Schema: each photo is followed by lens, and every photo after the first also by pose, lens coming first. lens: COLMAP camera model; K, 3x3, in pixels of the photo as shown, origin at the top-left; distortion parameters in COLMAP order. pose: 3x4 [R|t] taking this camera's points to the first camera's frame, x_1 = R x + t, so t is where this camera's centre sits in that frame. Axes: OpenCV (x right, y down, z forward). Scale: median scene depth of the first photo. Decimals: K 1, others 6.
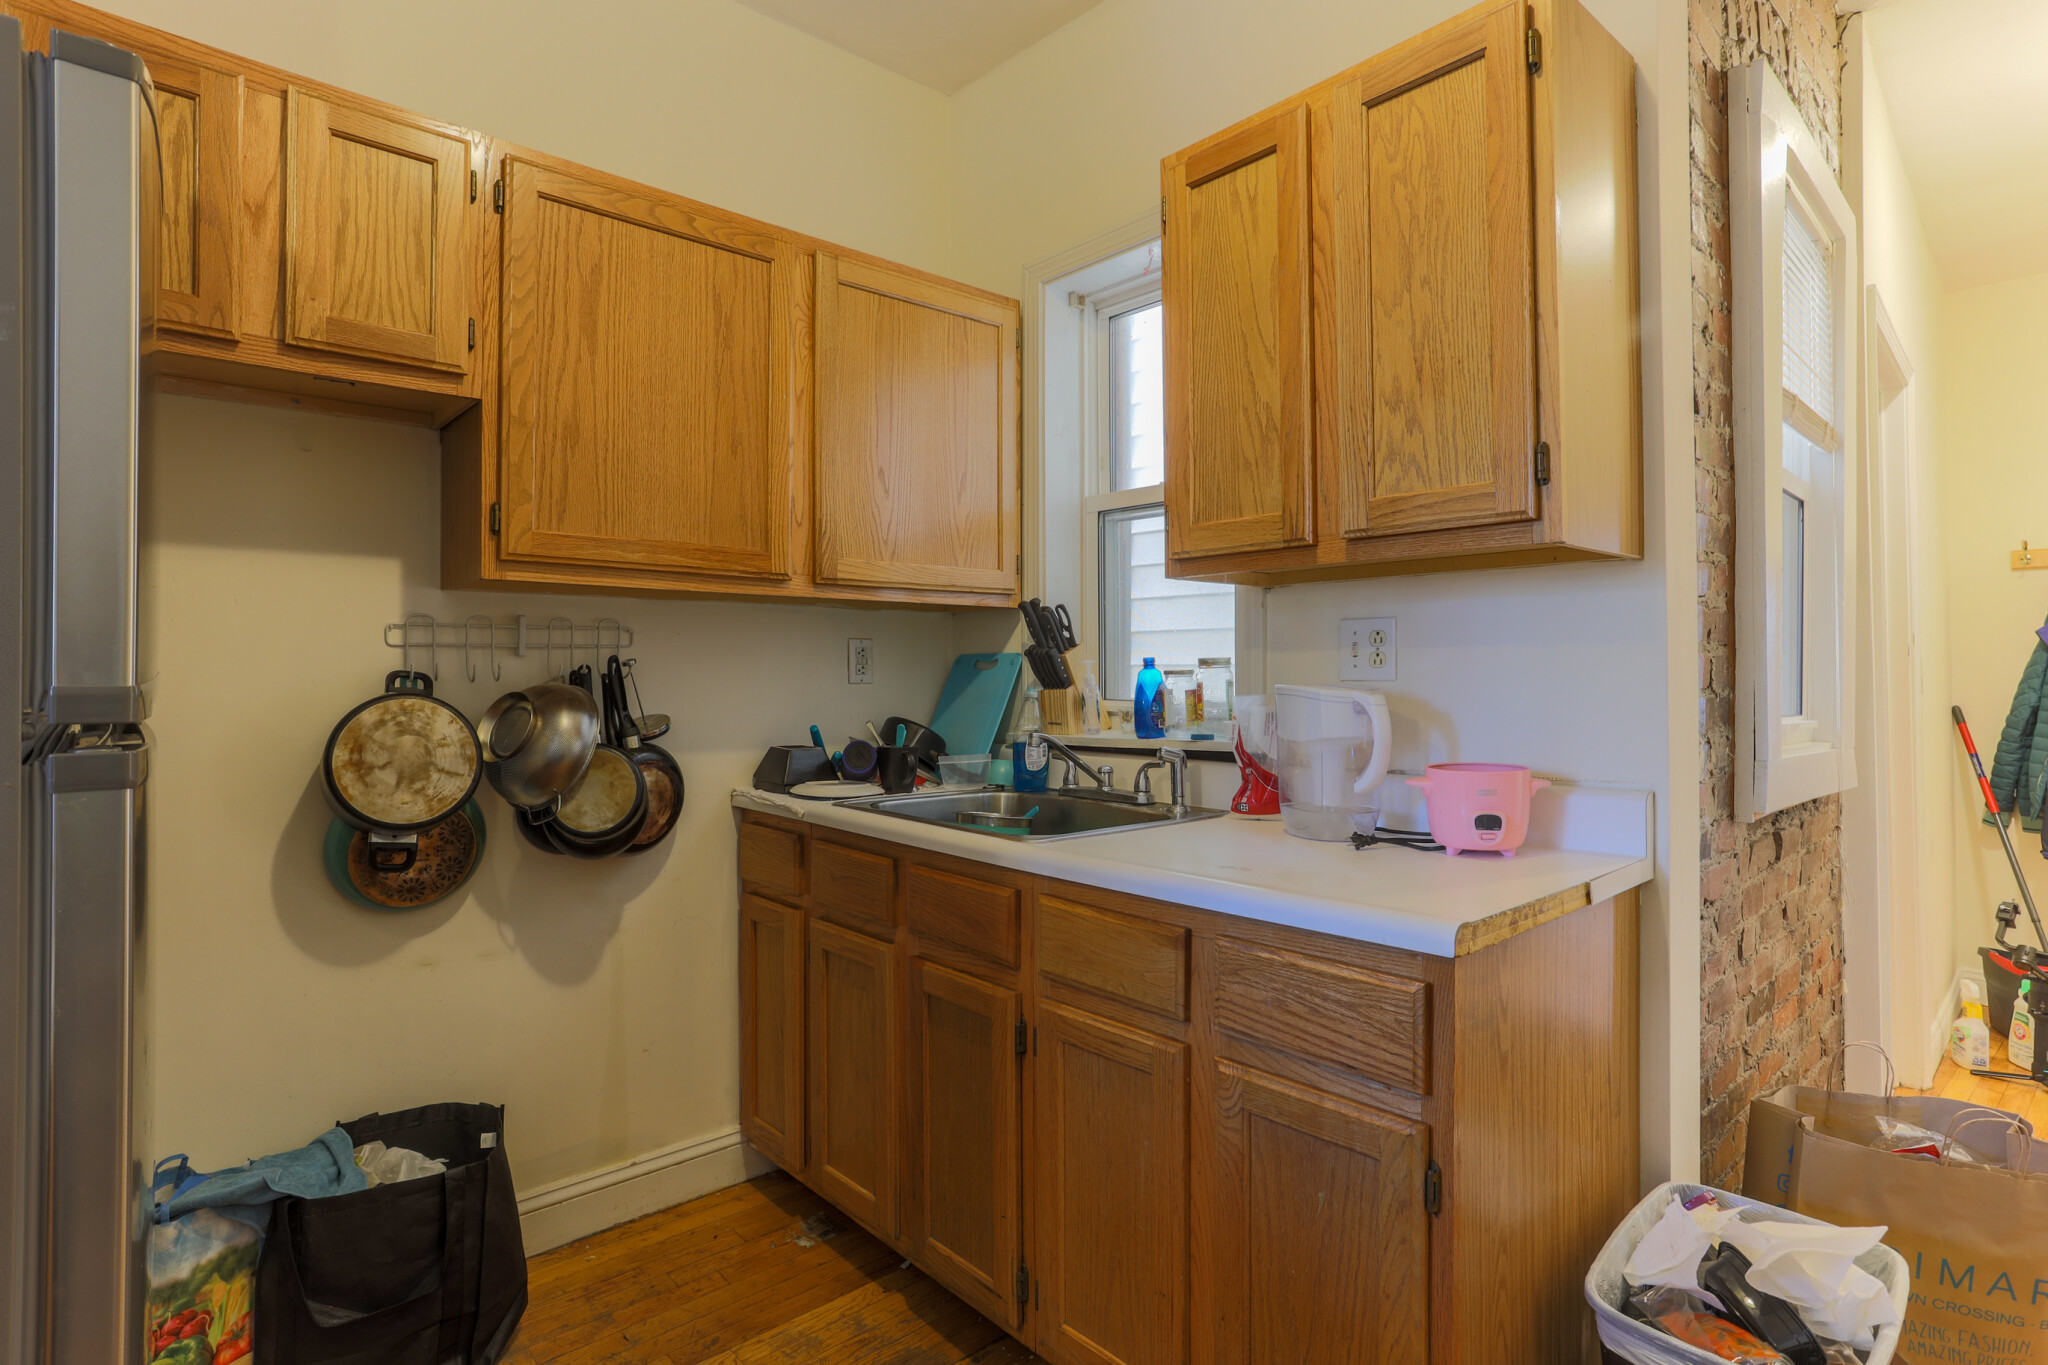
lens RADIAL K [[1017.6, 0, 1025.1], [0, 1017.6, 676.1], [0, 0, 1]] dist [0.000504, 0.002367]
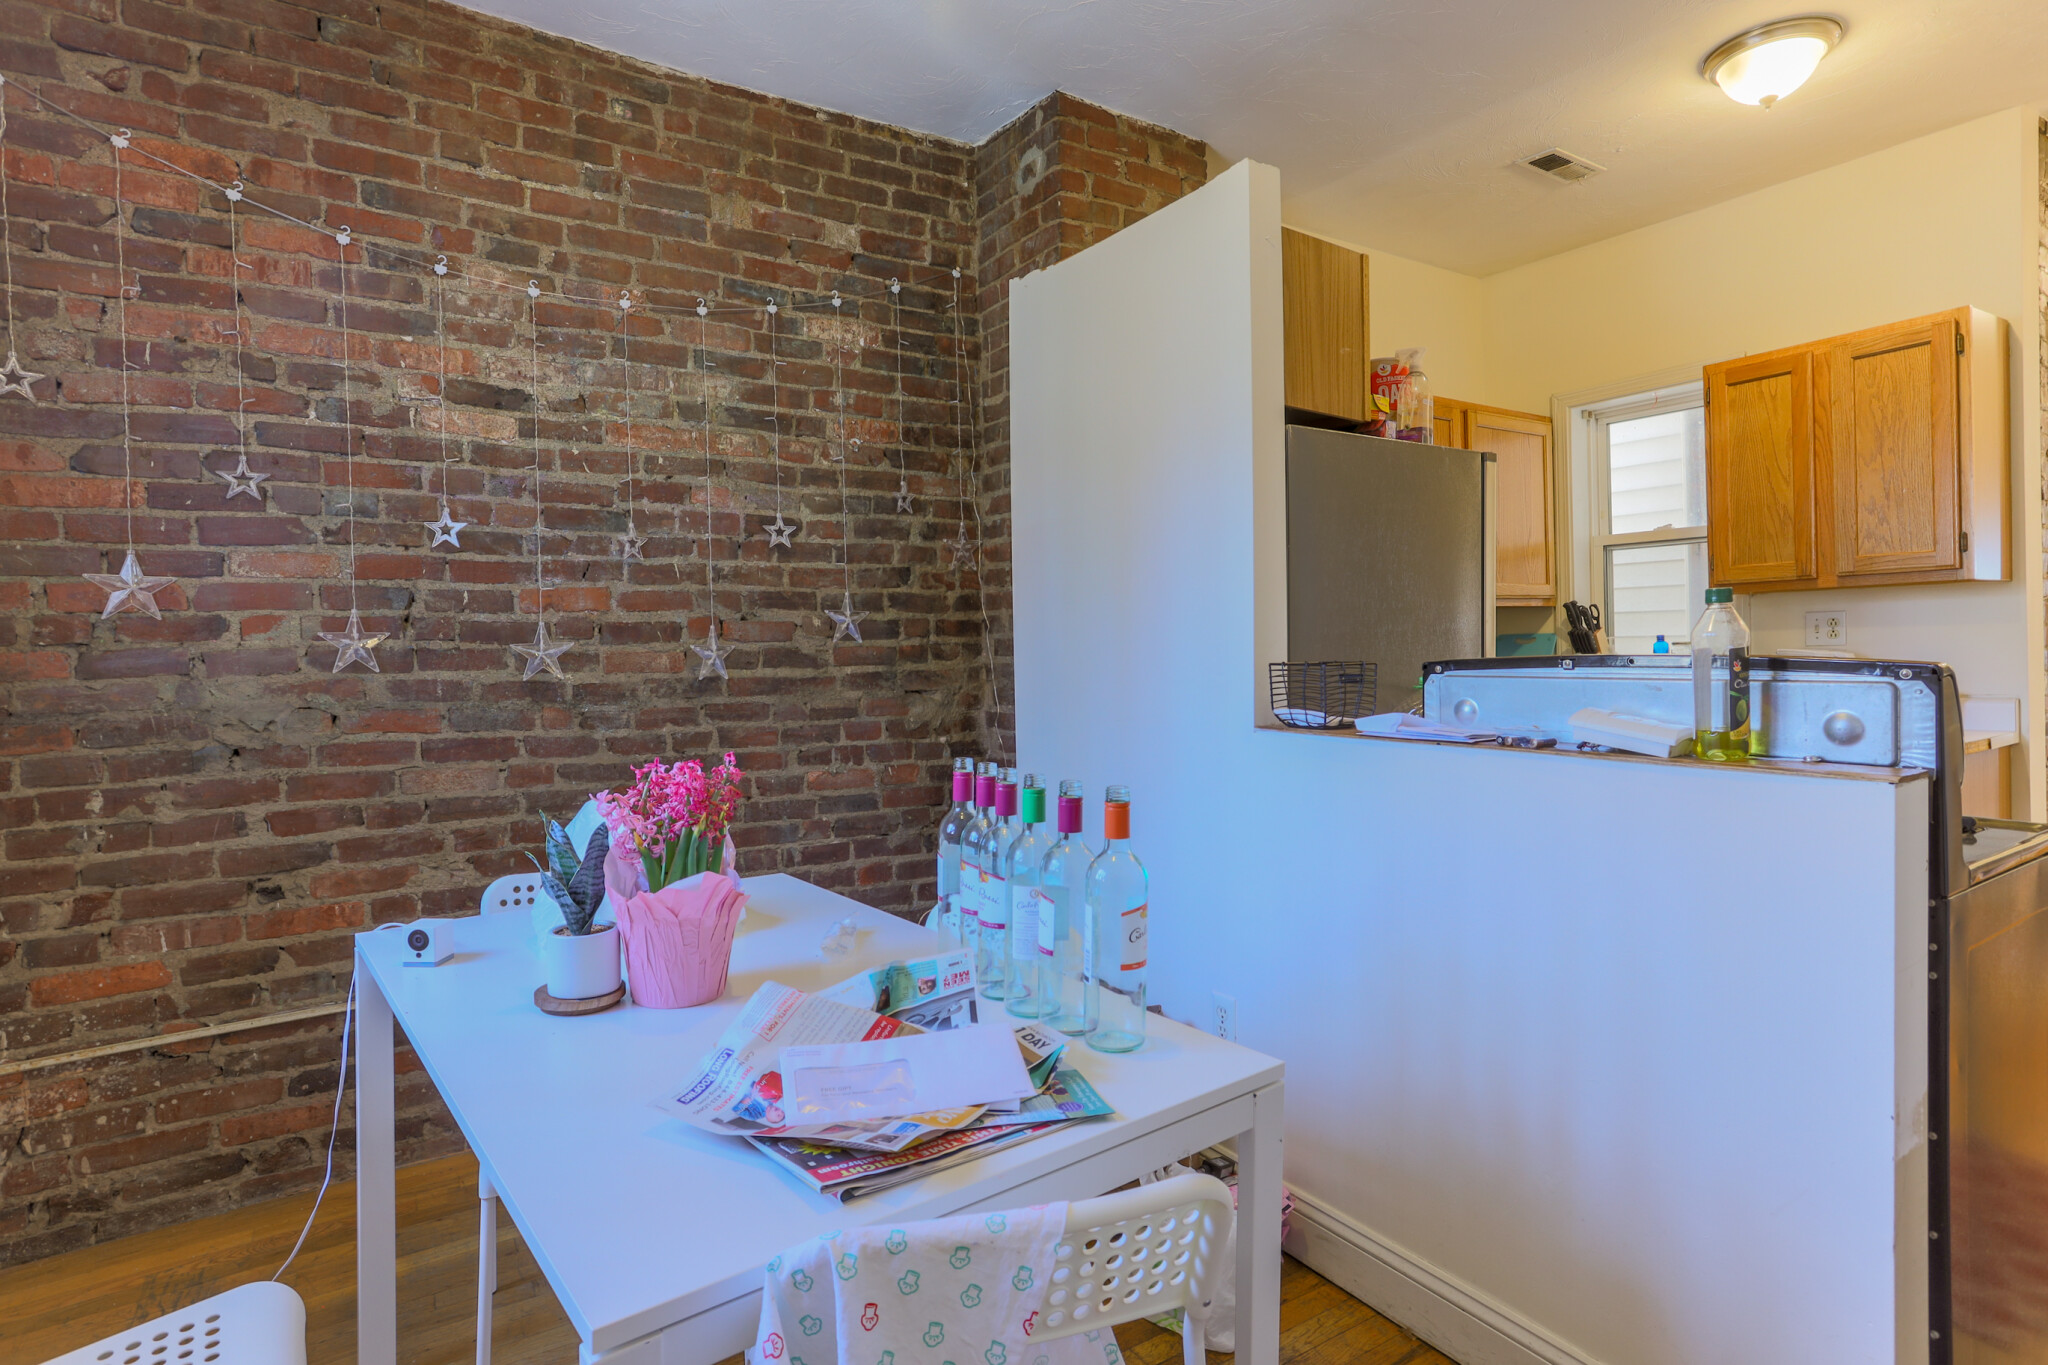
lens RADIAL K [[1017.6, 0, 1020.2], [0, 1017.6, 678.8], [0, 0, 1]] dist [0.000504, 0.002367]
pose [[0.985212, -0.020184, -0.170147, -0.910487], [0.026613, 0.999012, 0.035593, -0.047326], [0.169261, -0.039595, 0.984776, -1.218308]]
